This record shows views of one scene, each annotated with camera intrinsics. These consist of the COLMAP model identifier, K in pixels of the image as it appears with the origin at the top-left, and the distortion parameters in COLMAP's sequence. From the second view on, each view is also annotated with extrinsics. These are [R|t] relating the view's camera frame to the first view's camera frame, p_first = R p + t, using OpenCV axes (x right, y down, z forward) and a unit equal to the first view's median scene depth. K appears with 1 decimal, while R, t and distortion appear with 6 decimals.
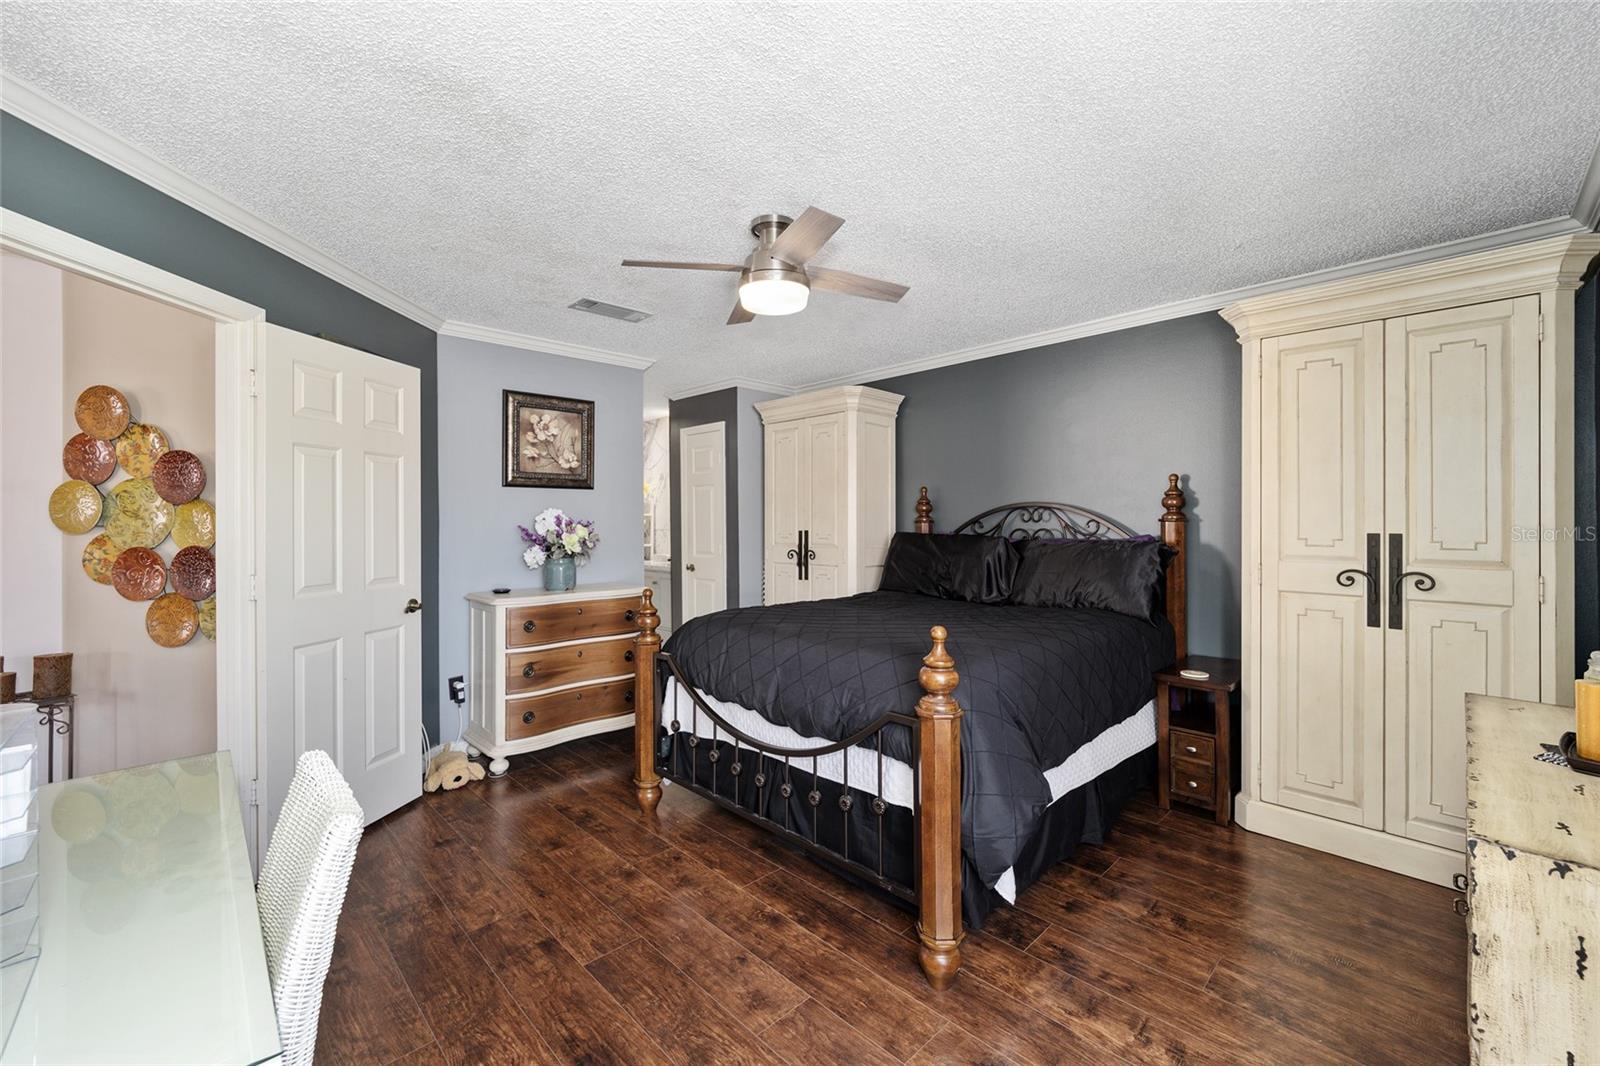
lens RADIAL K [[639.8, 0, 788.9], [0, 639.8, 517.3], [0, 0, 1]] dist [0.007895, 0.000078]
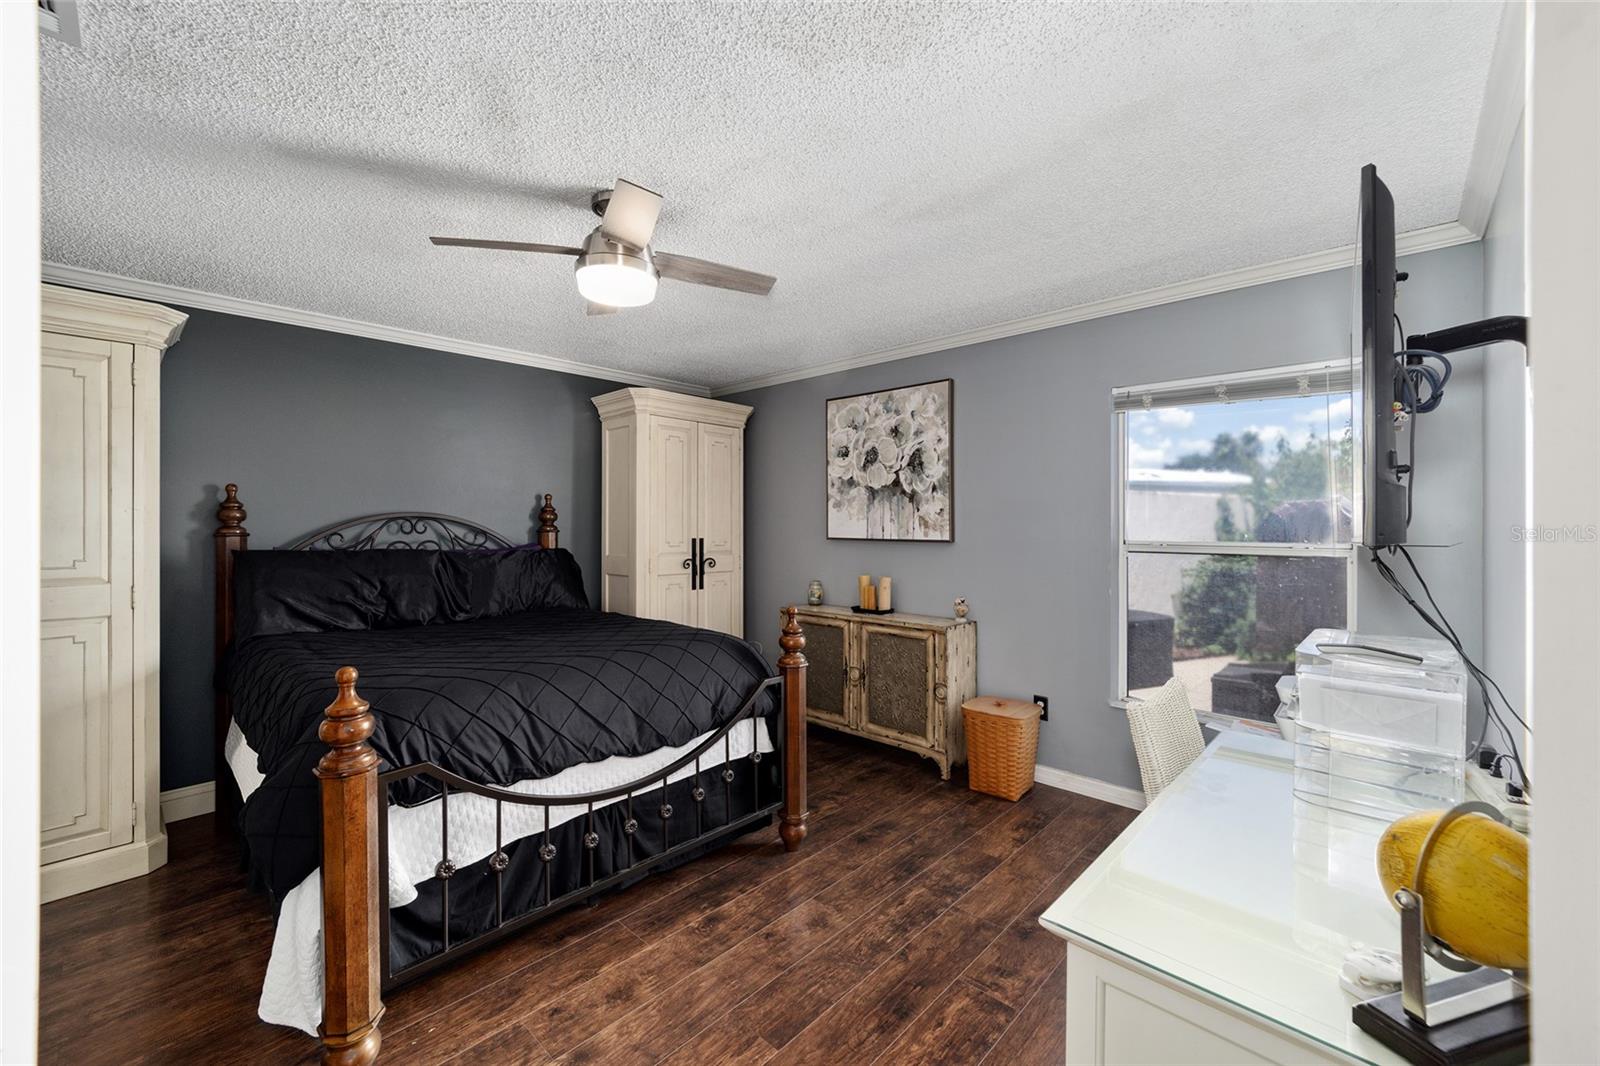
lens RADIAL K [[639.8, 0, 799.7], [0, 639.8, 532.6], [0, 0, 1]] dist [0.007895, 0.000078]
pose [[-0.038225, -0.004340, 0.999260, -0.913460], [-0.003142, 0.999986, 0.004223, 0.000241], [-0.999264, -0.002979, -0.038238, 0.780466]]
